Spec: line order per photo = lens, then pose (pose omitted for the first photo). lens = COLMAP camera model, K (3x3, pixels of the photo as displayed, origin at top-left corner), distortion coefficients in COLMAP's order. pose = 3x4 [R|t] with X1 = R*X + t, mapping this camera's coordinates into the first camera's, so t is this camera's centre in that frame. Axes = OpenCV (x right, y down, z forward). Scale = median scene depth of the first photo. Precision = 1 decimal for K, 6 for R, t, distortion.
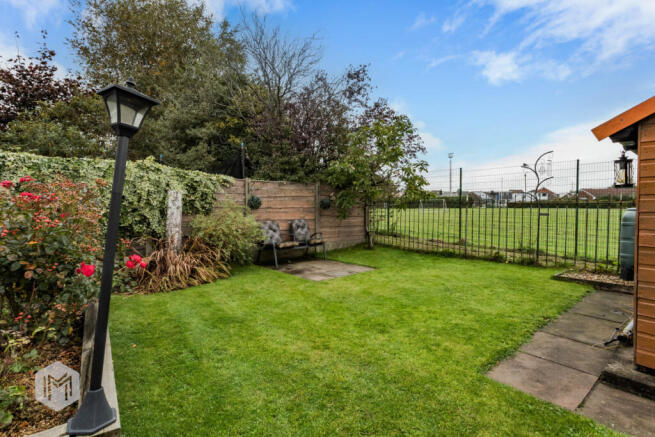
lens RADIAL K [[309.9, 0, 329.9], [0, 309.9, 217.0], [0, 0, 1]] dist [-0.019268, 0.000208]
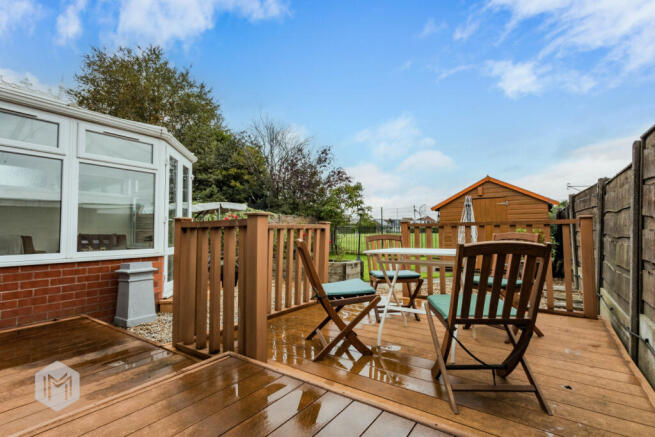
lens RADIAL K [[309.9, 0, 325.9], [0, 309.9, 223.1], [0, 0, 1]] dist [-0.019268, 0.000208]
pose [[0.960028, 0.004943, 0.279860, -0.365861], [0.013489, 0.997865, -0.063898, 0.034733], [-0.279578, 0.065119, 0.957912, -0.569398]]
